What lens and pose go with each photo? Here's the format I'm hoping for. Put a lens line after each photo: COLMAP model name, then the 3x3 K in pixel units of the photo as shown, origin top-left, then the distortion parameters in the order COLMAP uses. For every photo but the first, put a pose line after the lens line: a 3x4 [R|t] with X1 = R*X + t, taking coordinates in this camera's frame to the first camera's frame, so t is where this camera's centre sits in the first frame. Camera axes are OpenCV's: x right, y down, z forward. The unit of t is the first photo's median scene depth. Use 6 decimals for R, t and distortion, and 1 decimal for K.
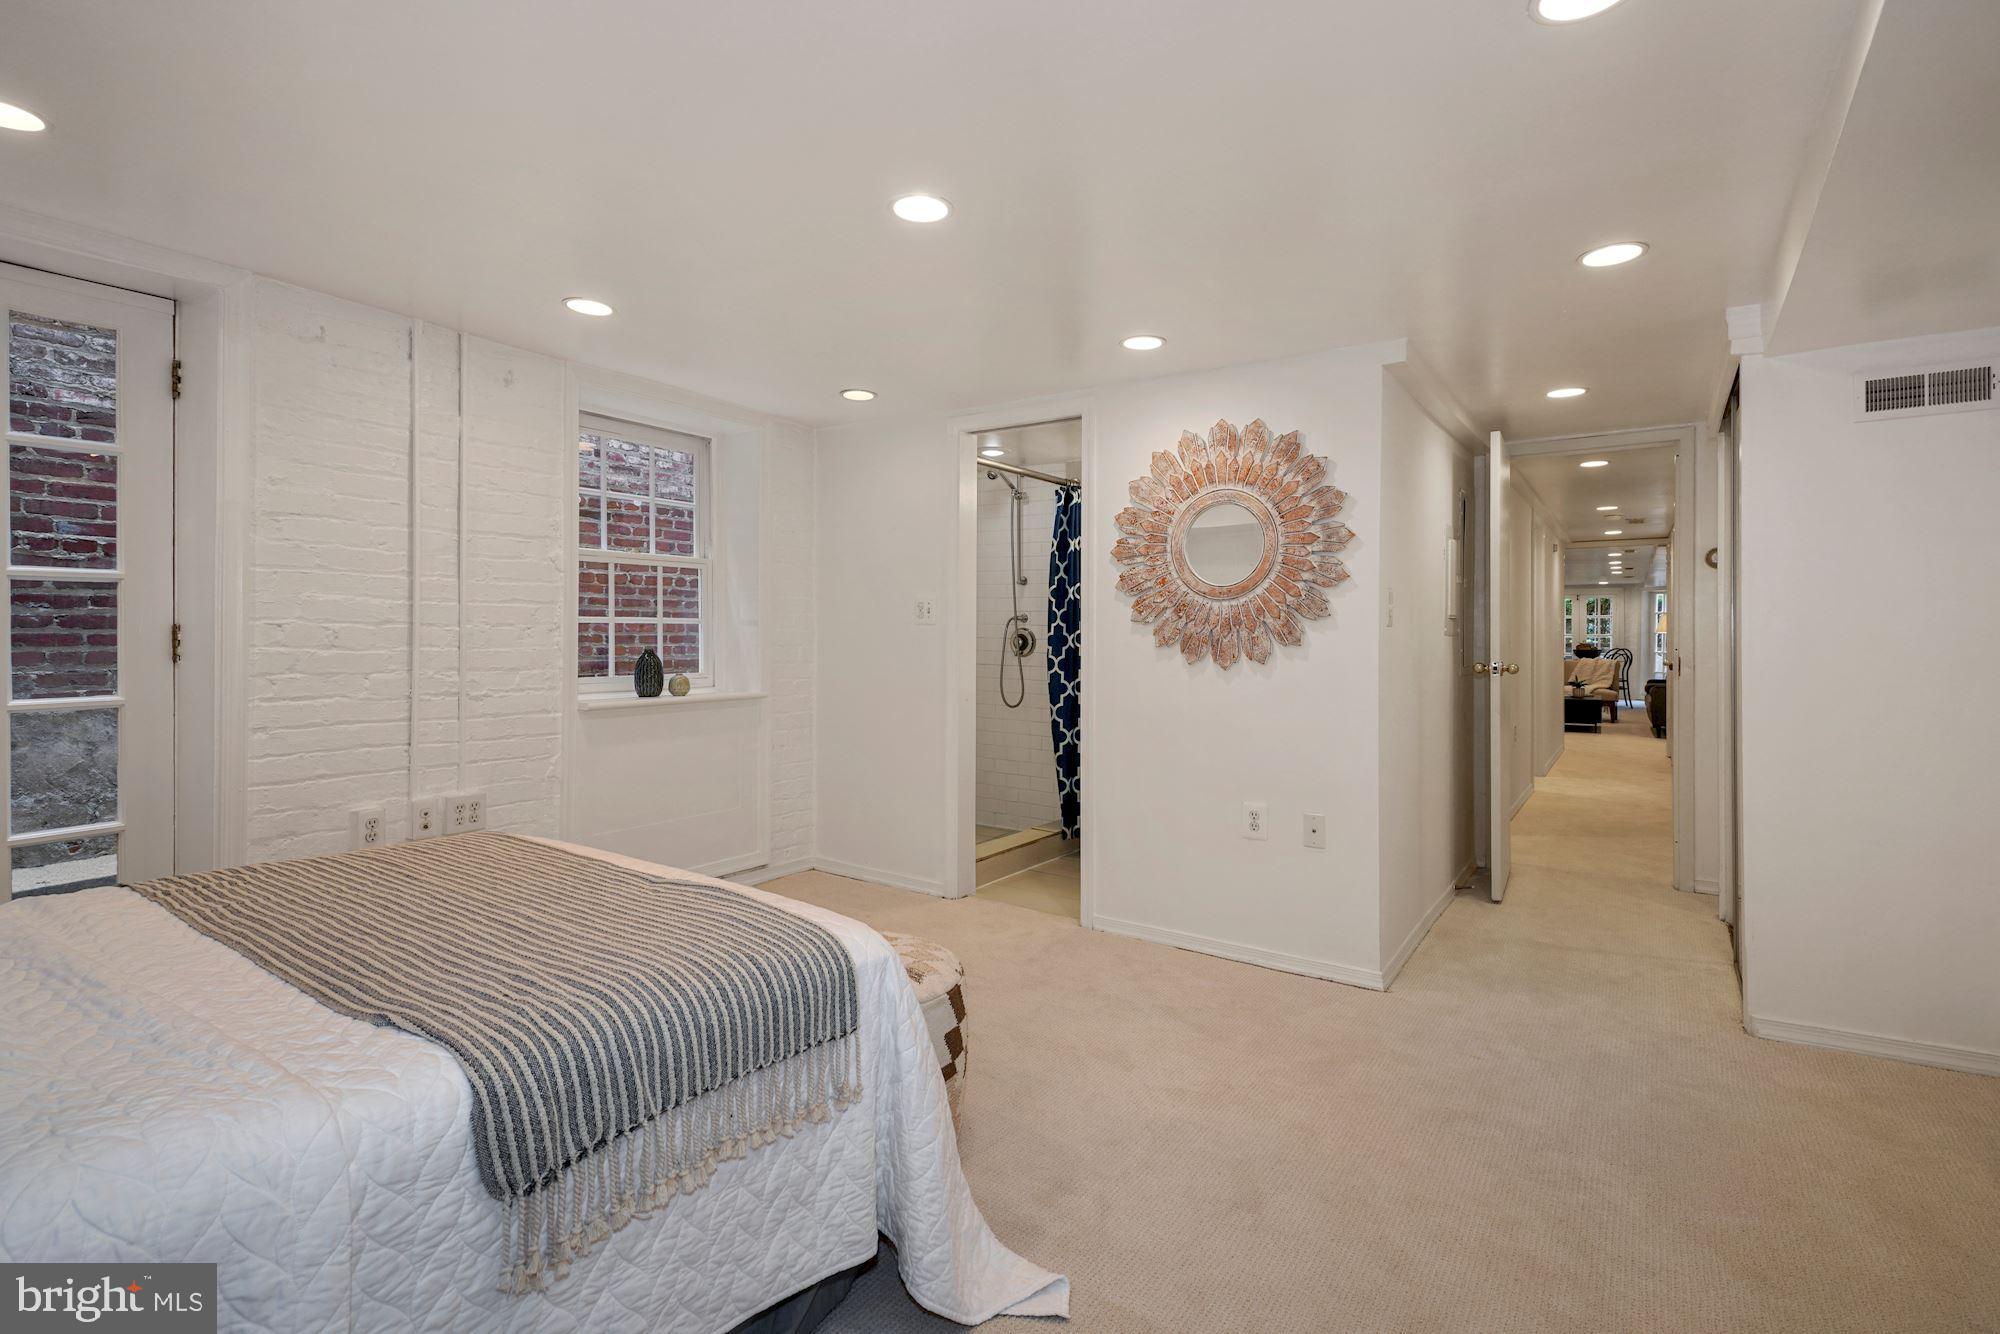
lens RADIAL K [[922.4, 0, 995.3], [0, 922.4, 649.4], [0, 0, 1]] dist [0.003174, -0.000094]
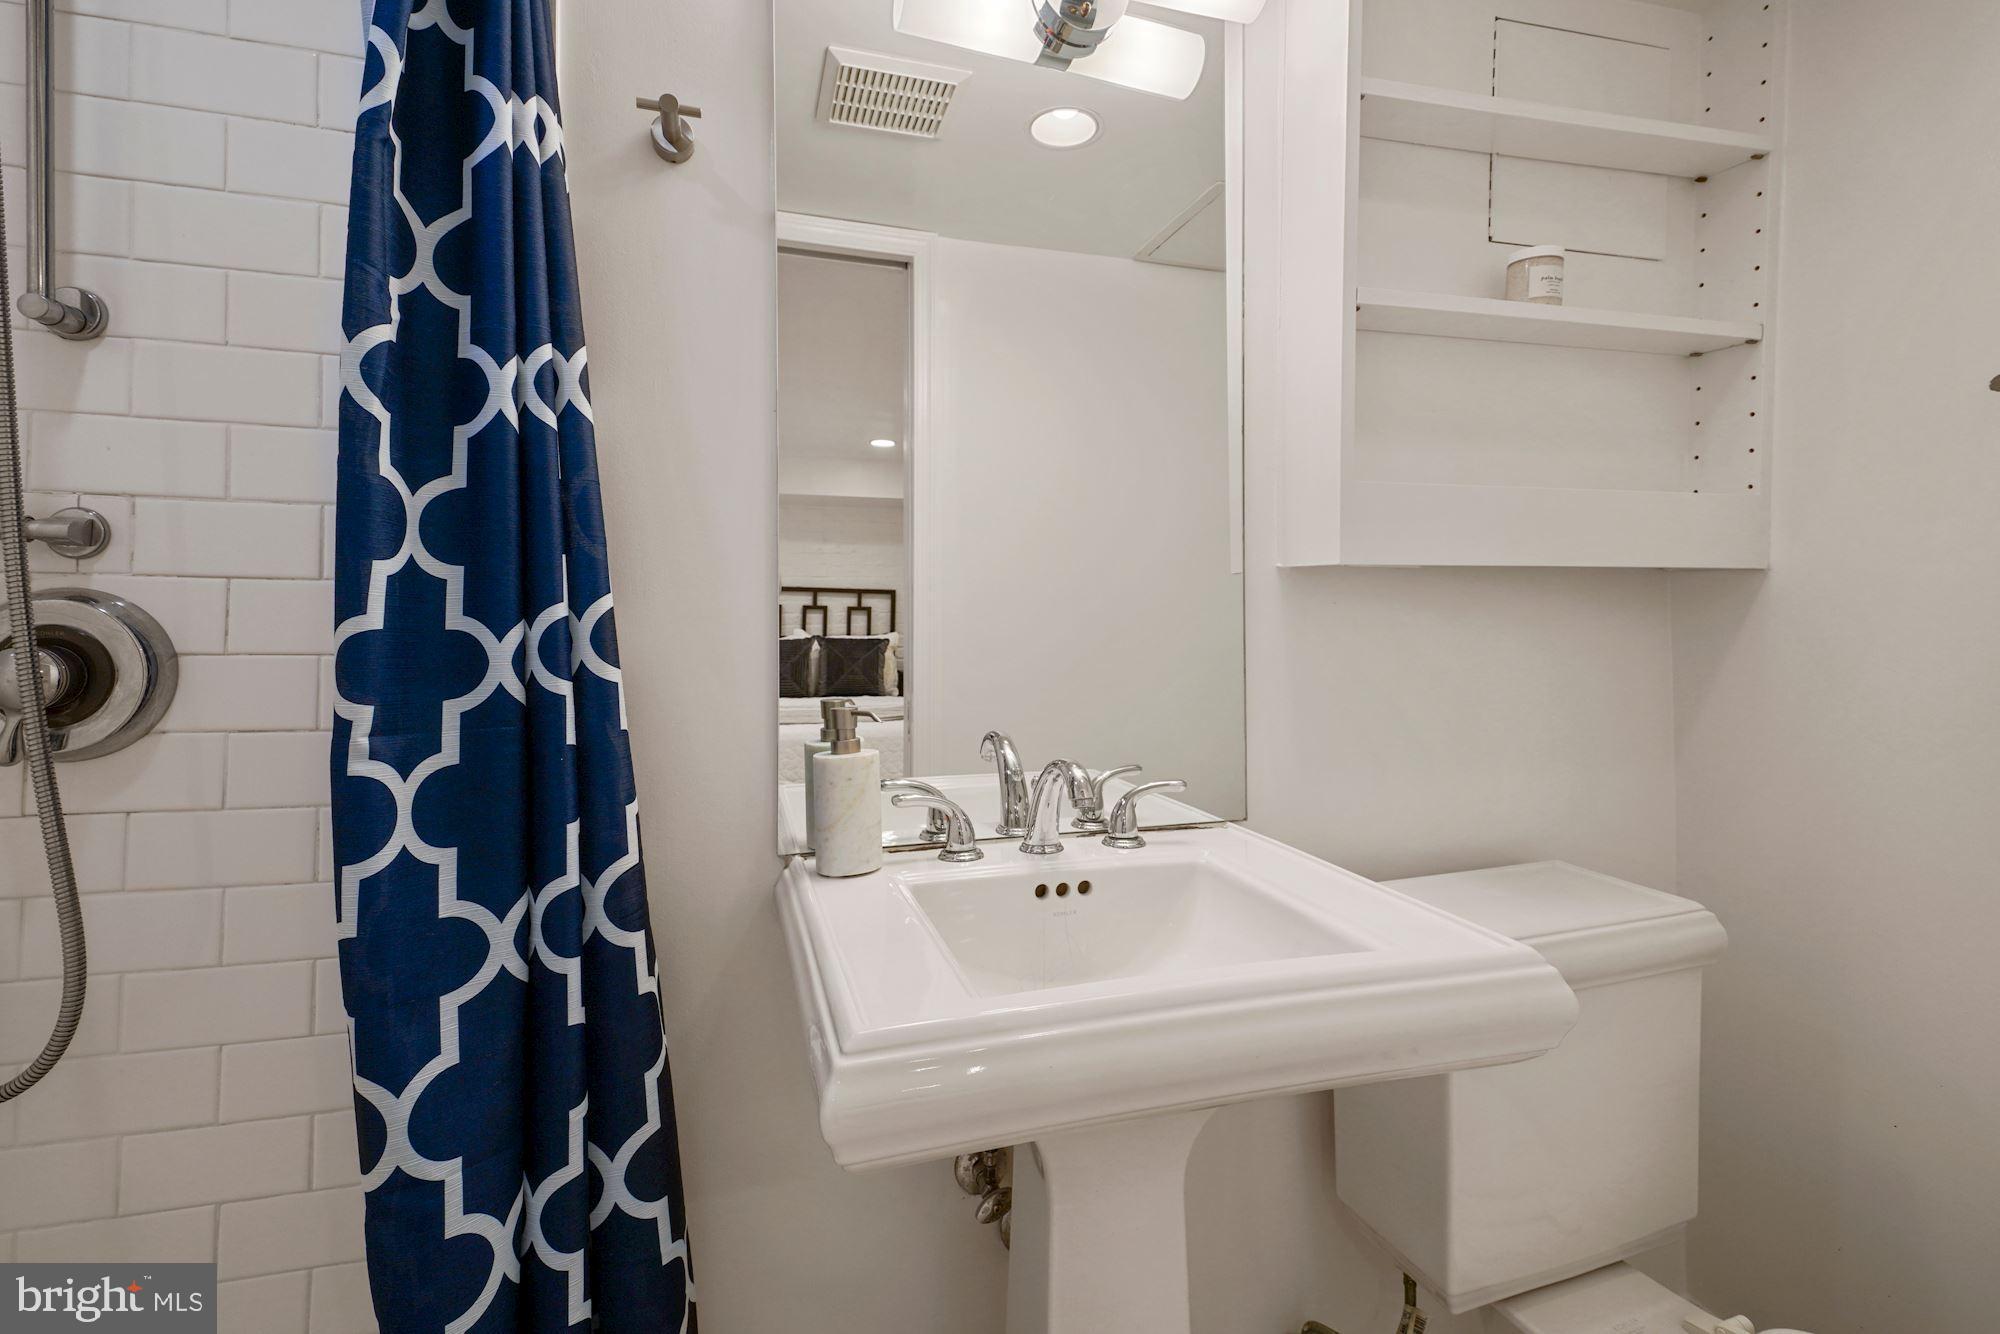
lens RADIAL K [[912.5, 0, 1039.0], [0, 912.5, 604.9], [0, 0, 1]] dist [0.023478, -0.003766]
pose [[0.637930, 0.005033, 0.770078, 0.012361], [0.016681, 0.999654, -0.020352, -0.014949], [-0.769913, 0.025829, 0.637625, 0.806533]]
